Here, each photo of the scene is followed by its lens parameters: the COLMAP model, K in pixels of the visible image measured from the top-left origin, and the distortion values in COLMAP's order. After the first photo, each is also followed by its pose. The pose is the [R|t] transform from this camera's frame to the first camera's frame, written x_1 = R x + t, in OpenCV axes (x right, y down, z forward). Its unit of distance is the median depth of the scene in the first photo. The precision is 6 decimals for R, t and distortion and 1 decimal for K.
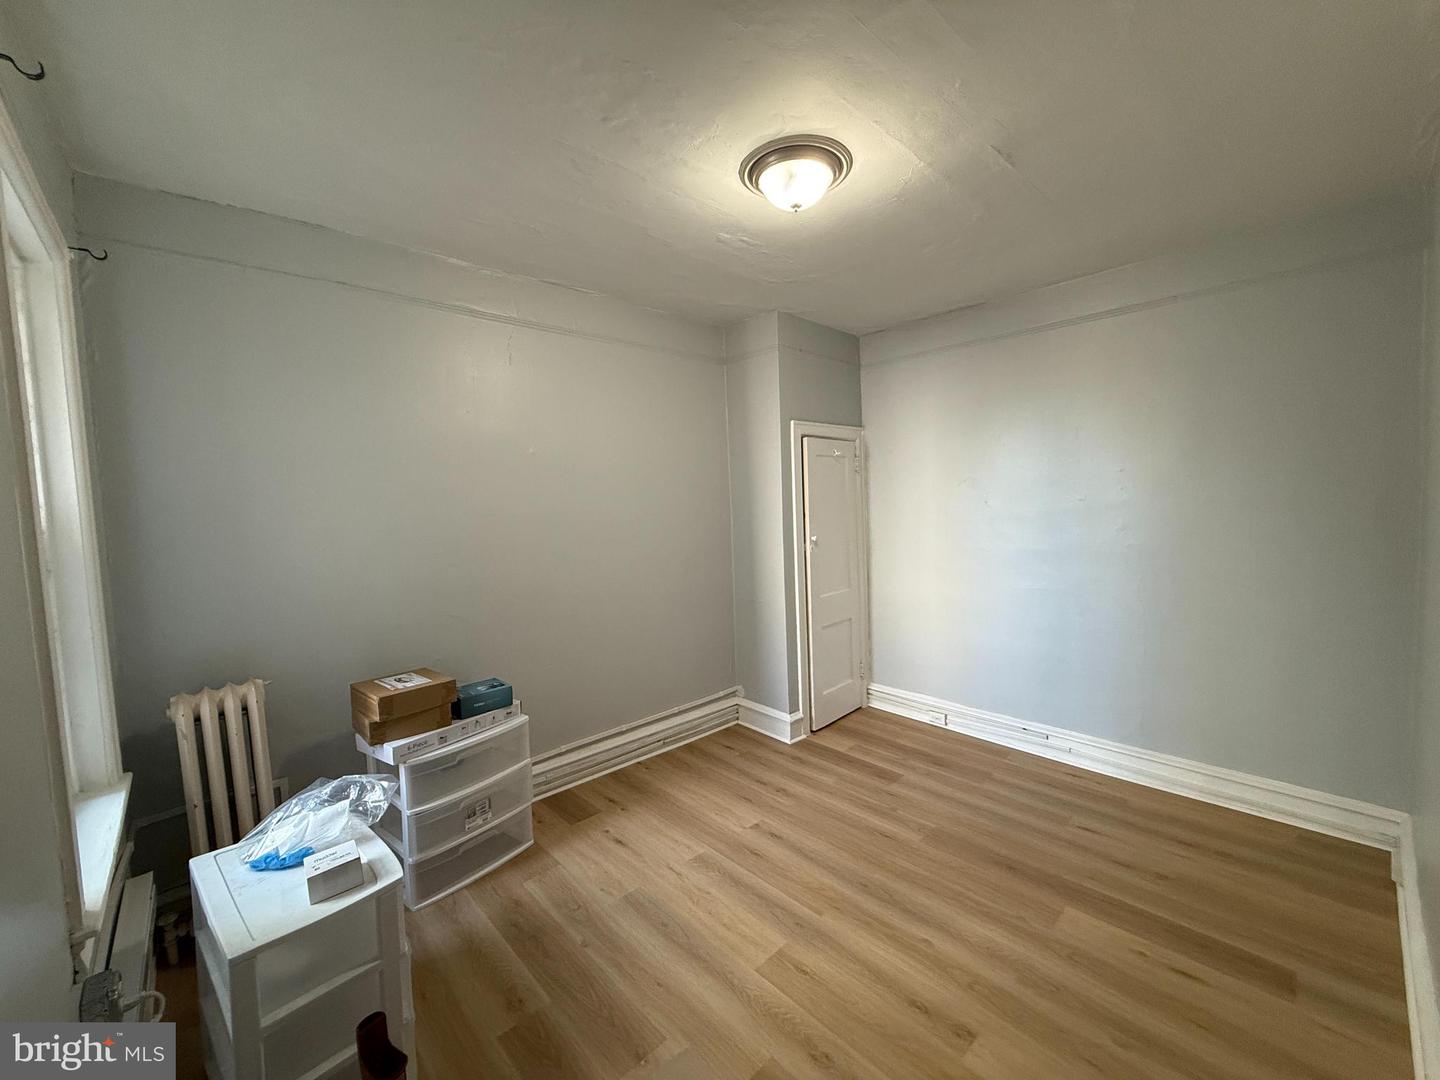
lens RADIAL K [[569.4, 0, 719.9], [0, 569.4, 537.0], [0, 0, 1]] dist [-0.003593, -0.000945]
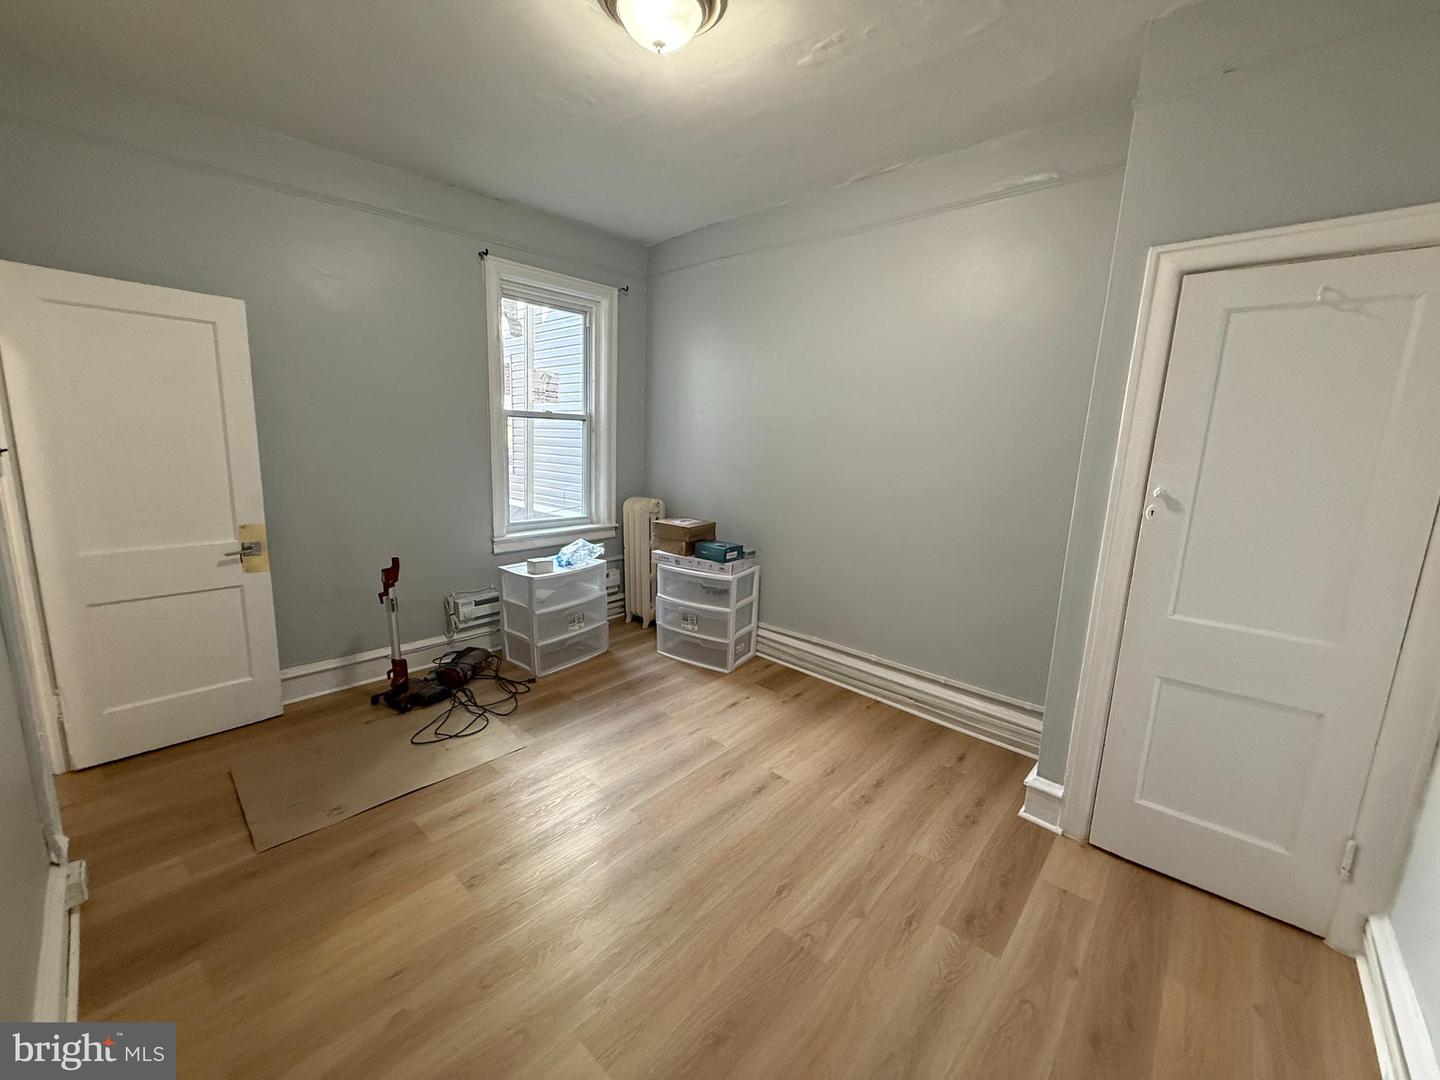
lens RADIAL K [[569.4, 0, 720.7], [0, 569.4, 541.1], [0, 0, 1]] dist [-0.003593, -0.000945]
pose [[0.089197, 0.223685, -0.970571, 0.722388], [-0.098892, 0.971630, 0.214840, -0.029990], [0.991092, 0.076819, 0.108787, 0.676461]]
